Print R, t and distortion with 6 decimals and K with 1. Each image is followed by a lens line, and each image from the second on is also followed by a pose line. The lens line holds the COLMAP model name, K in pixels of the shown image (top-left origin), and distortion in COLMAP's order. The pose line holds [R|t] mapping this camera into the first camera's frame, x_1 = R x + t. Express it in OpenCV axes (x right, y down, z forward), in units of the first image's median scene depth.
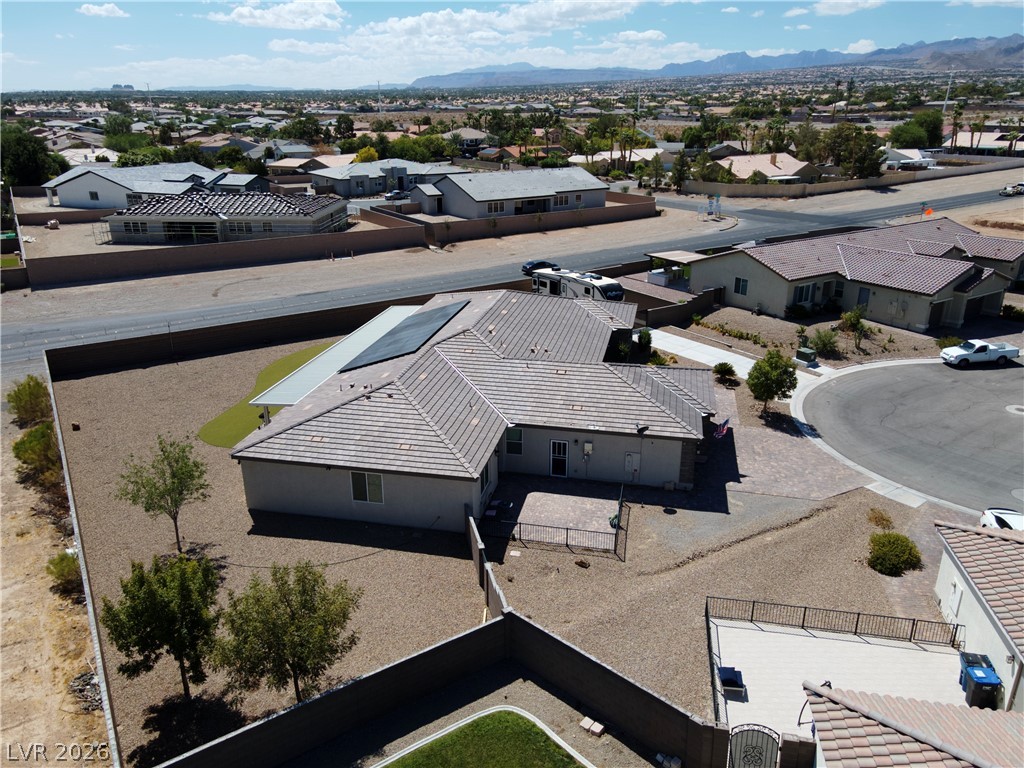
lens RADIAL K [[746.6, 0, 508.3], [0, 746.6, 378.8], [0, 0, 1]] dist [0.041379, 0.006961]
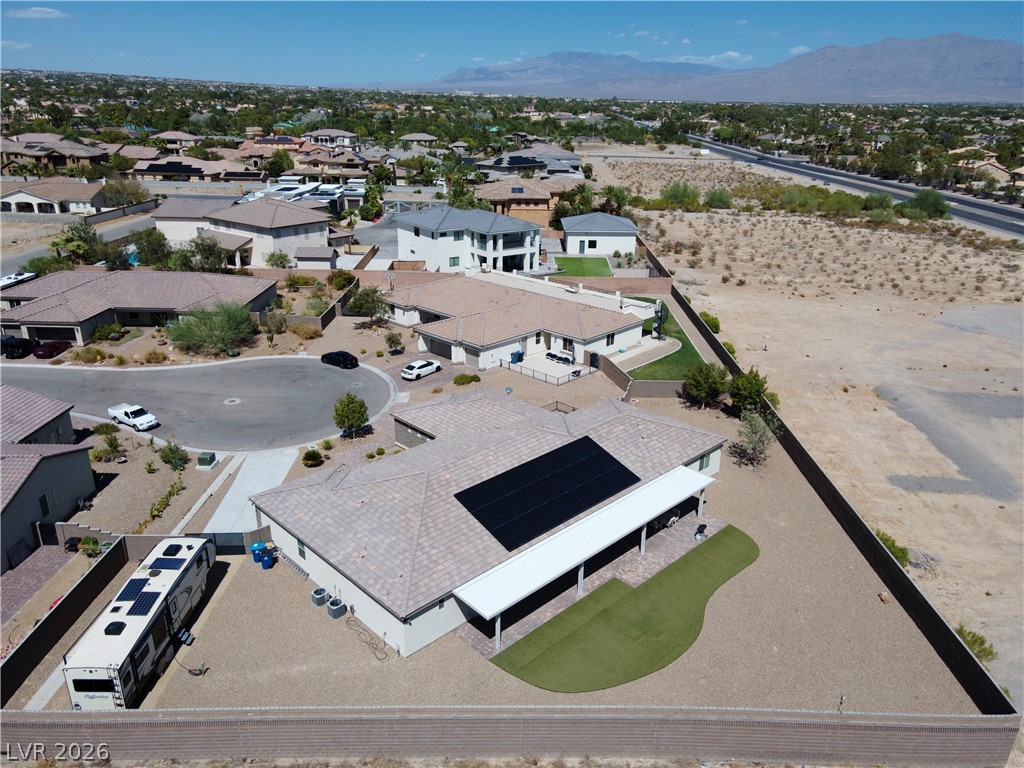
lens RADIAL K [[746.6, 0, 508.3], [0, 746.6, 378.8], [0, 0, 1]] dist [0.041379, 0.006961]
pose [[-0.835370, -0.189706, 0.515915, -0.643888], [0.186098, 0.785531, 0.590177, -0.877028], [-0.517227, 0.589027, -0.620905, 1.791610]]
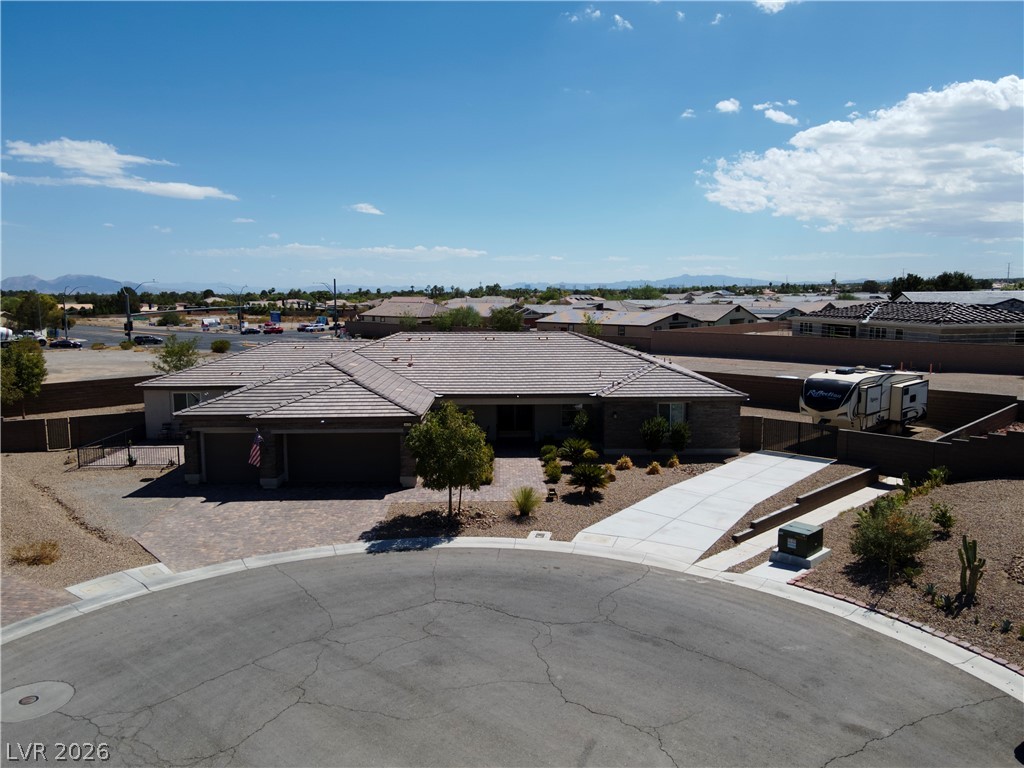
lens RADIAL K [[746.6, 0, 508.3], [0, 746.6, 378.8], [0, 0, 1]] dist [0.041379, 0.006961]
pose [[0.222702, 0.126416, -0.966655, 0.979938], [-0.329442, 0.942984, 0.047422, -0.106061], [0.917536, 0.307896, 0.251651, 0.936791]]
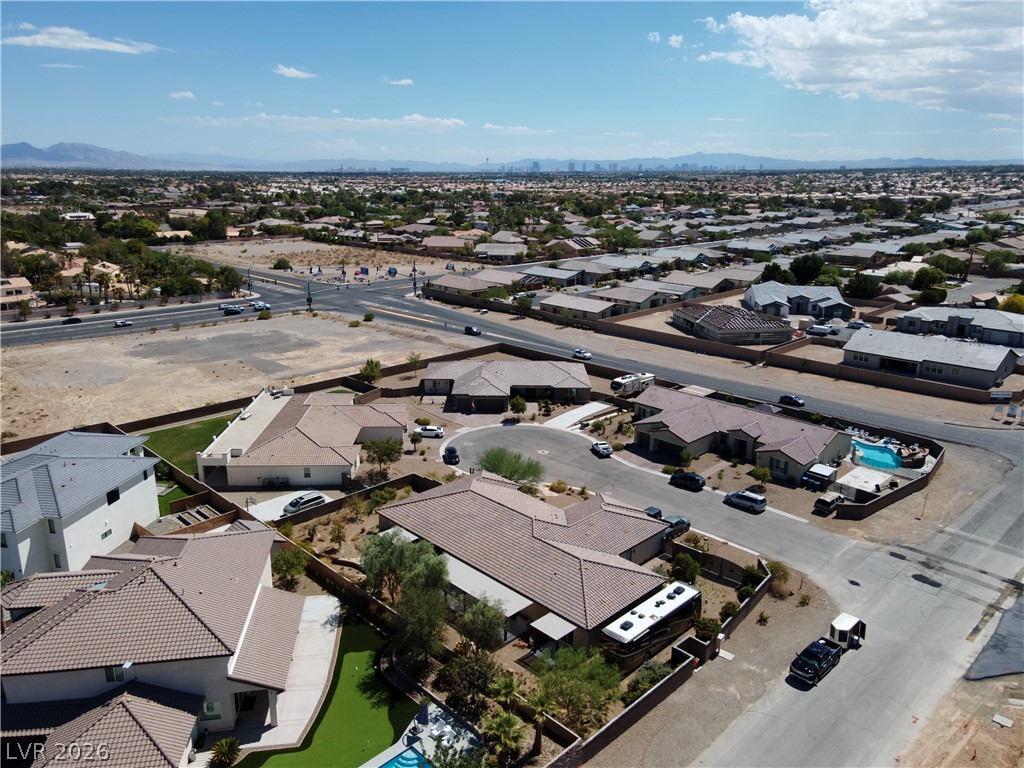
lens RADIAL K [[746.6, 0, 508.3], [0, 746.6, 378.8], [0, 0, 1]] dist [0.041379, 0.006961]
pose [[0.214028, 0.280478, -0.935694, 3.113192], [-0.343919, 0.918195, 0.196565, -0.670638], [0.914282, 0.279733, 0.292981, 0.132805]]
